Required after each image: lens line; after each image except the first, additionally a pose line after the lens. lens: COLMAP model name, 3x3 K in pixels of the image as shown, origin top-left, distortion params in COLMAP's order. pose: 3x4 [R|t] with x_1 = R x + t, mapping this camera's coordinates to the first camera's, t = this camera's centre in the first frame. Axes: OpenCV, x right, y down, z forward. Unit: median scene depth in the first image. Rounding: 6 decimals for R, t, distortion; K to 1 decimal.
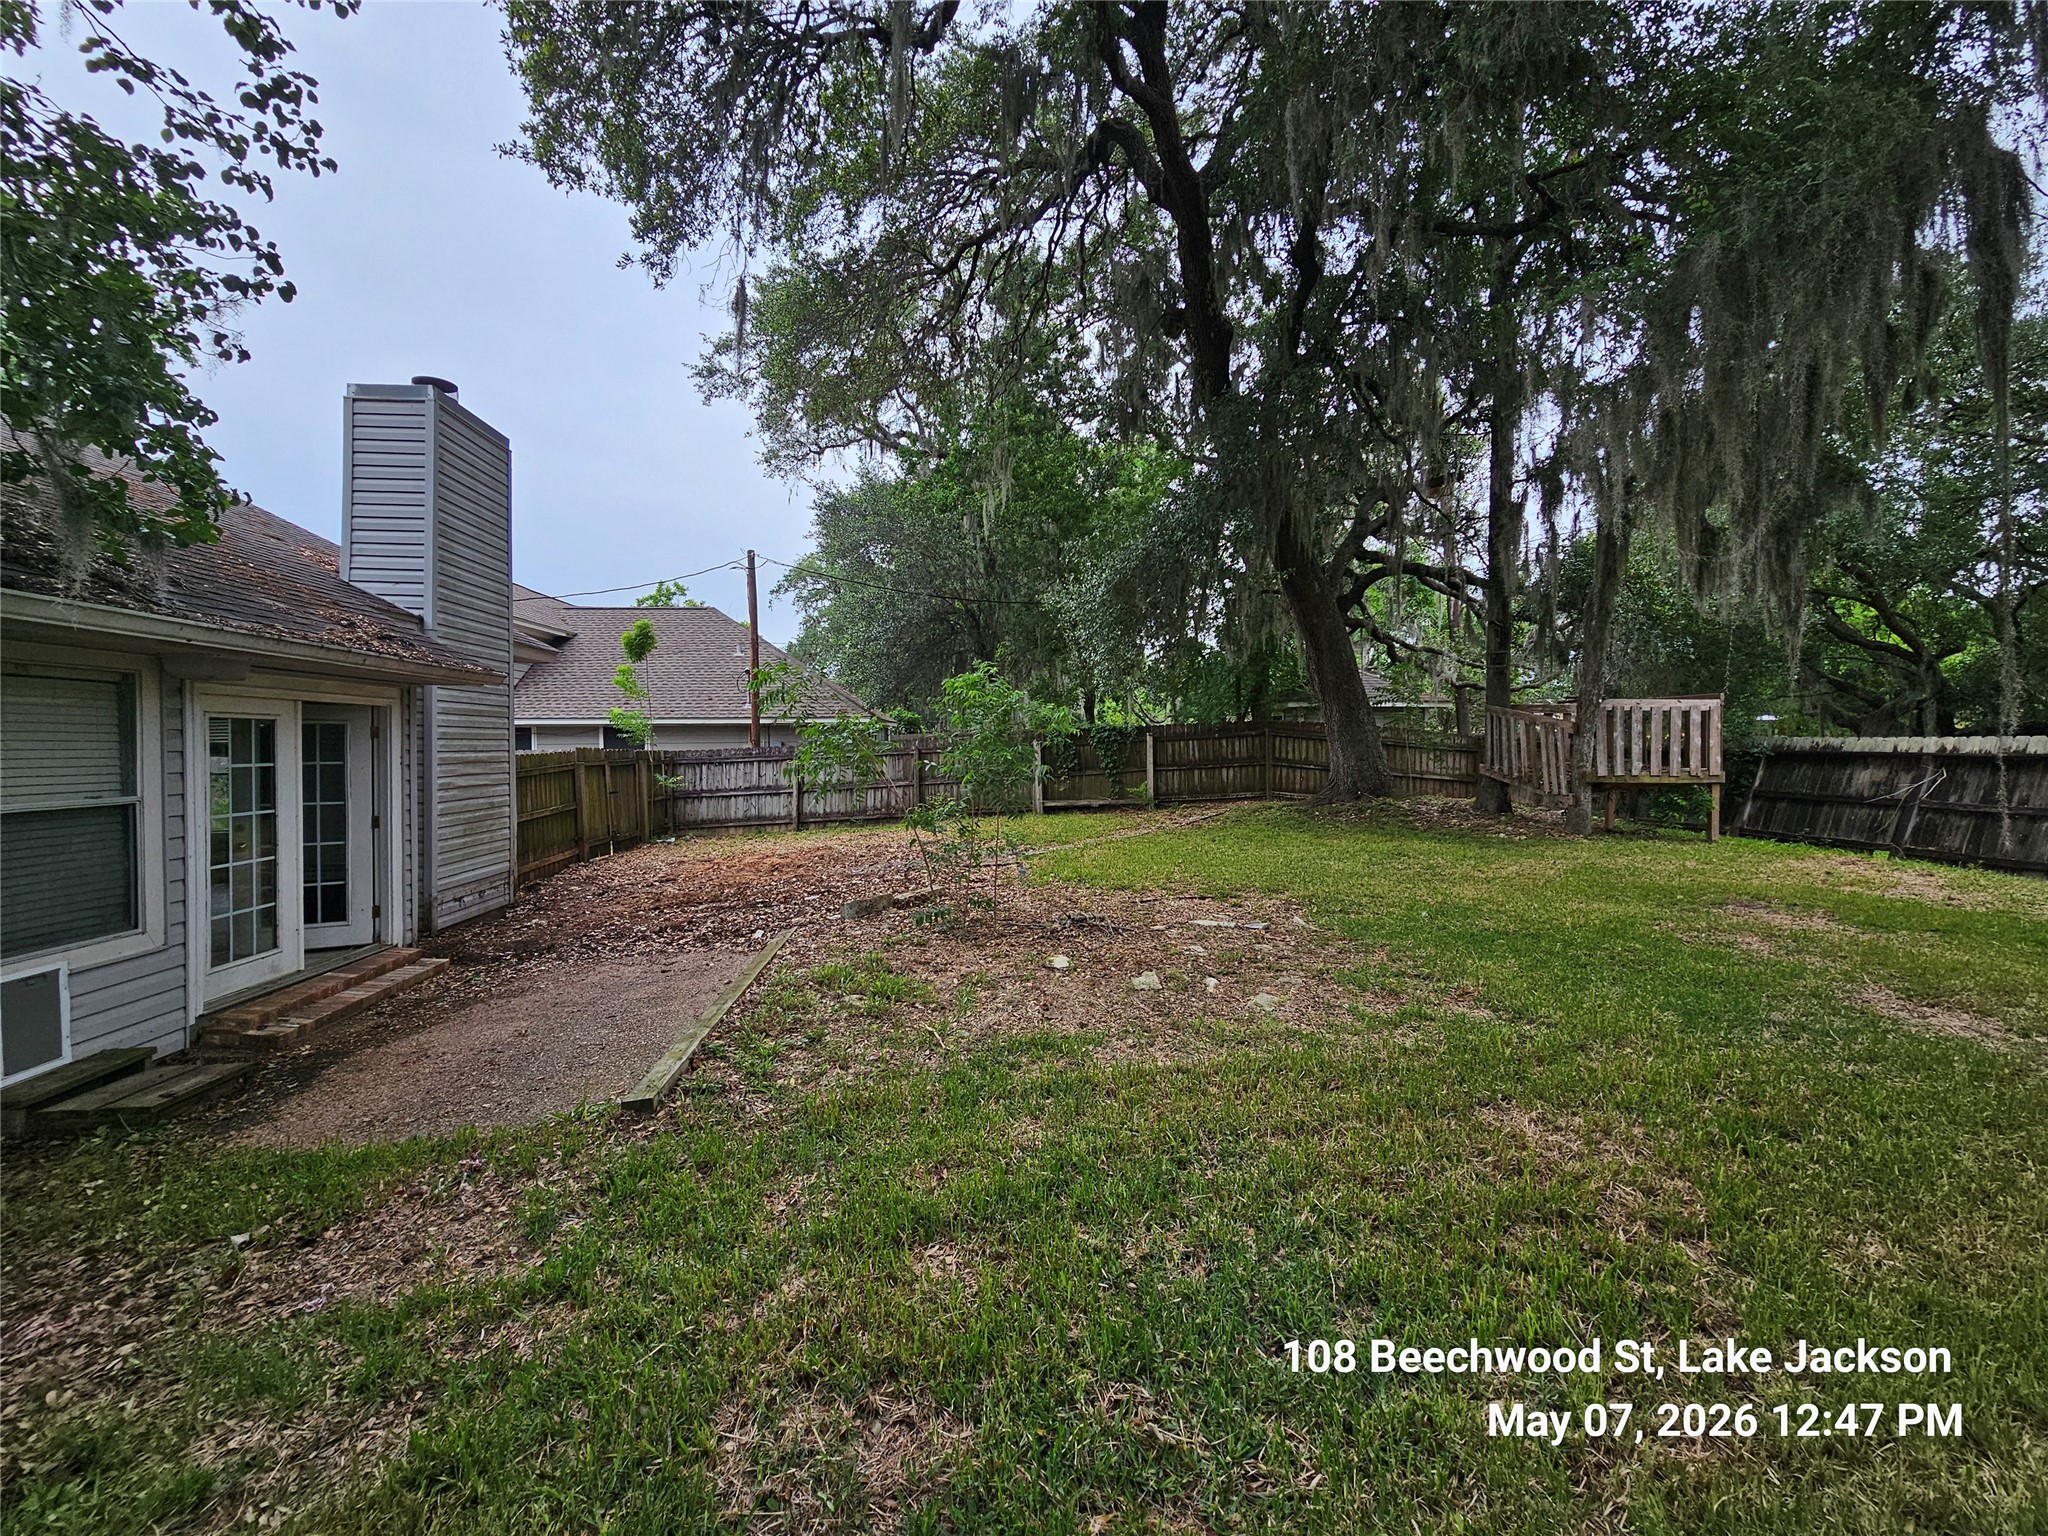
lens RADIAL K [[840.0, 0, 1014.4], [0, 840.0, 756.3], [0, 0, 1]] dist [-0.000724, -0.000343]
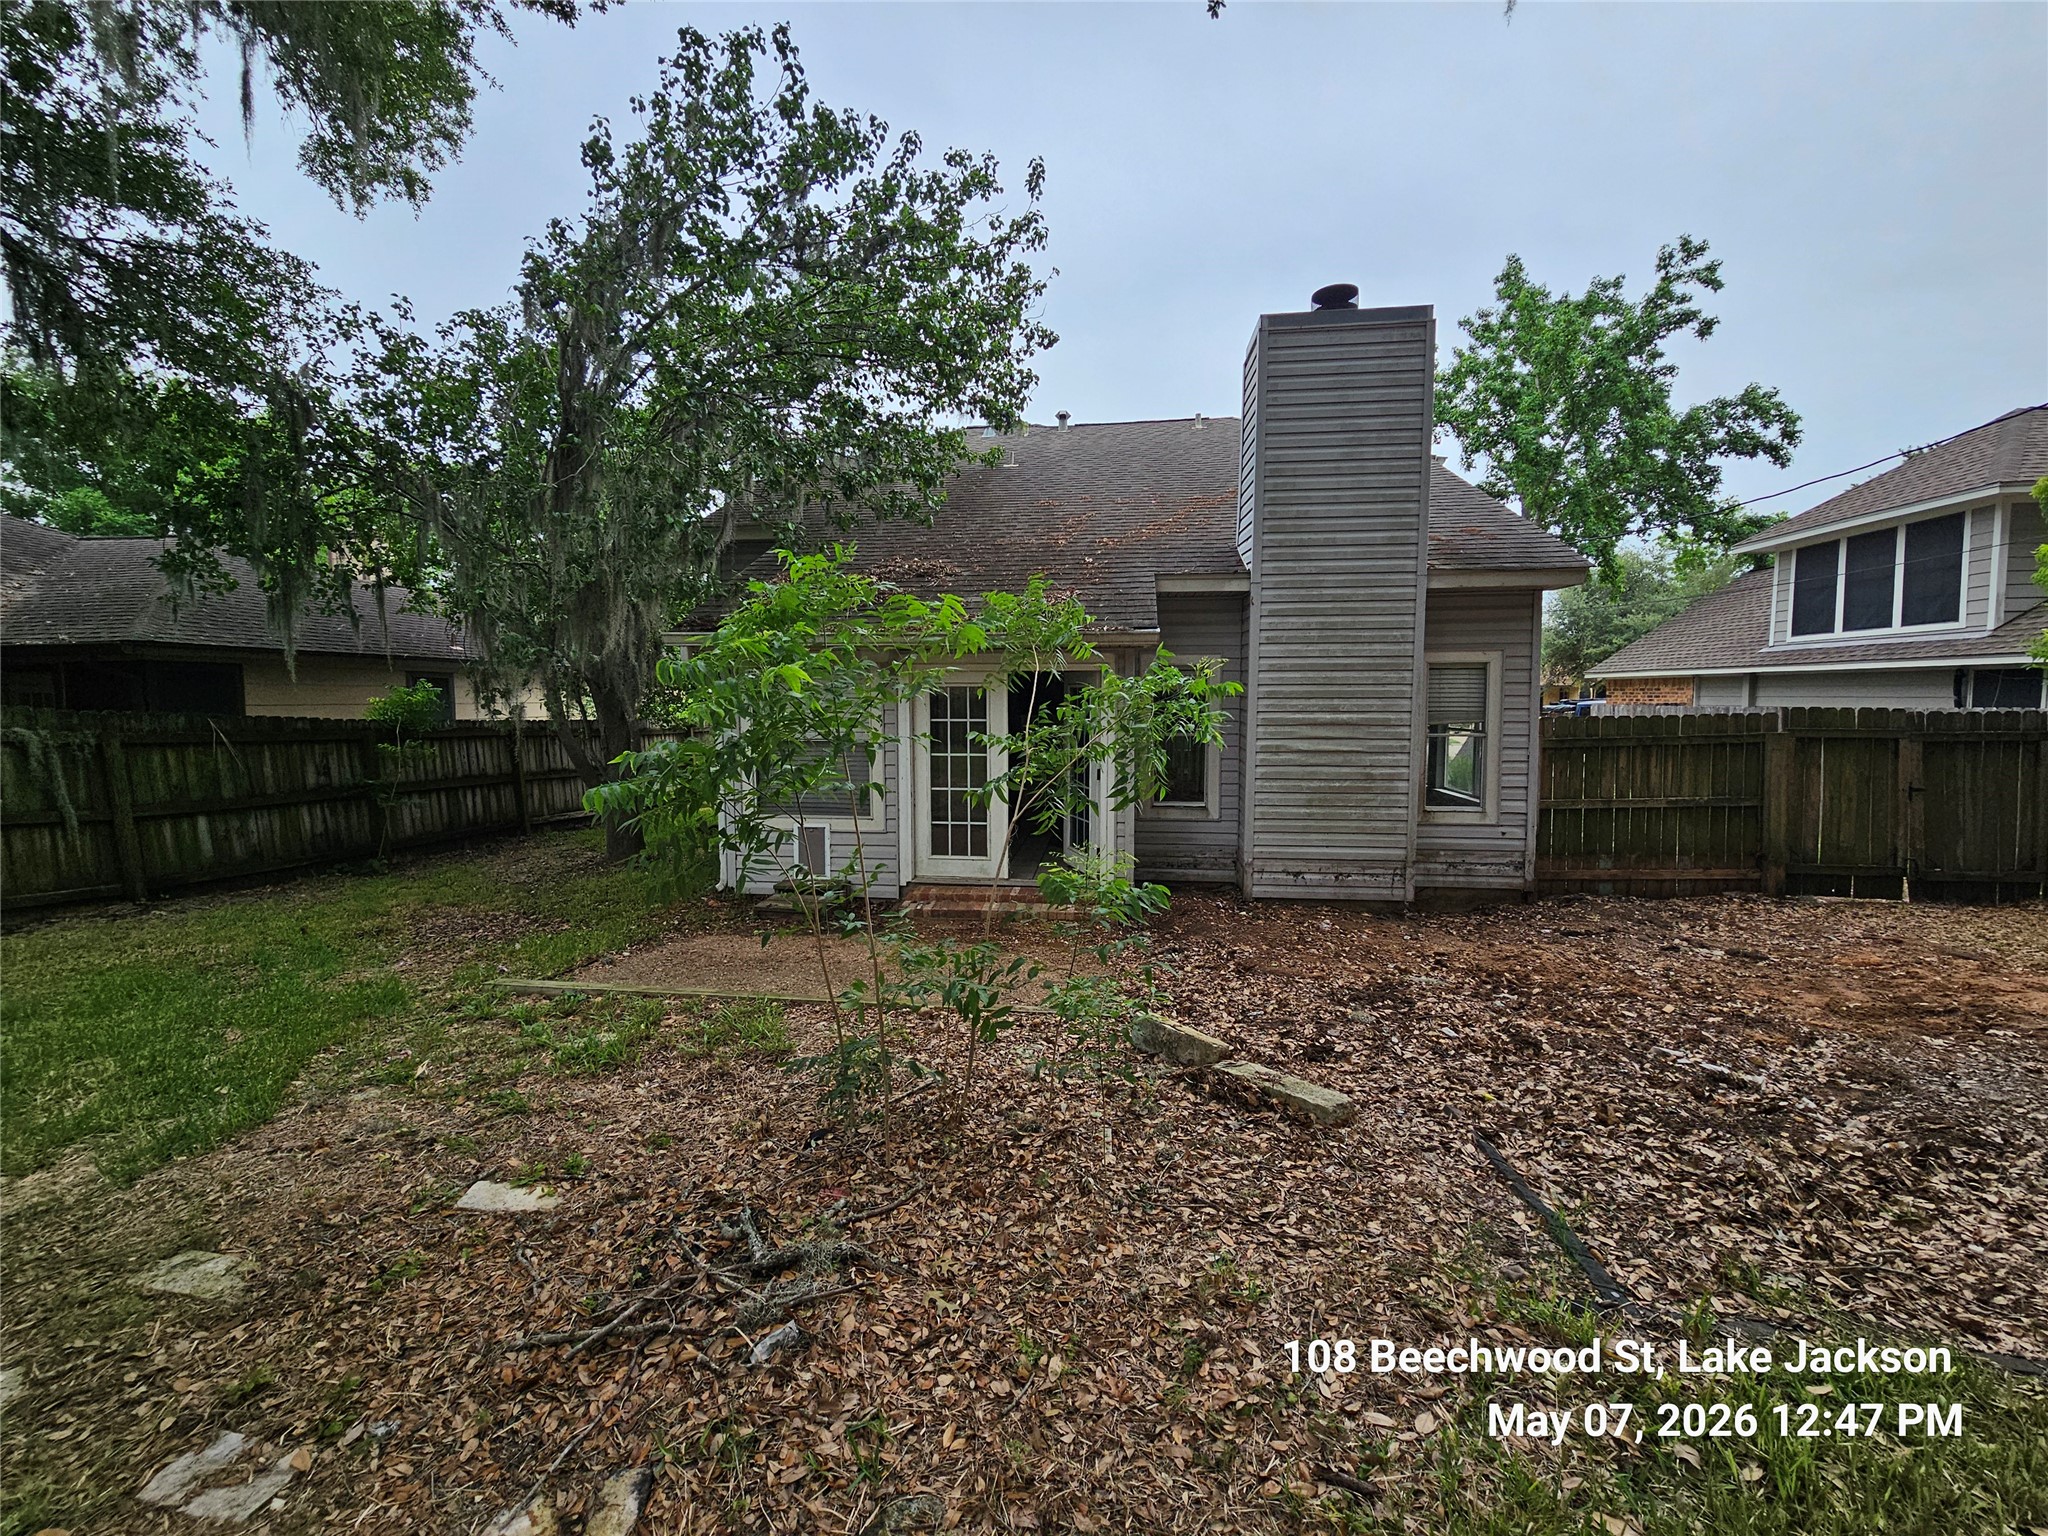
lens RADIAL K [[840.0, 0, 1014.4], [0, 840.0, 756.3], [0, 0, 1]] dist [-0.000724, -0.000343]
pose [[-0.195131, 0.063356, -0.978729, 0.286689], [-0.011281, 0.997700, 0.066833, -0.015296], [0.980712, 0.024082, -0.193968, 0.875436]]
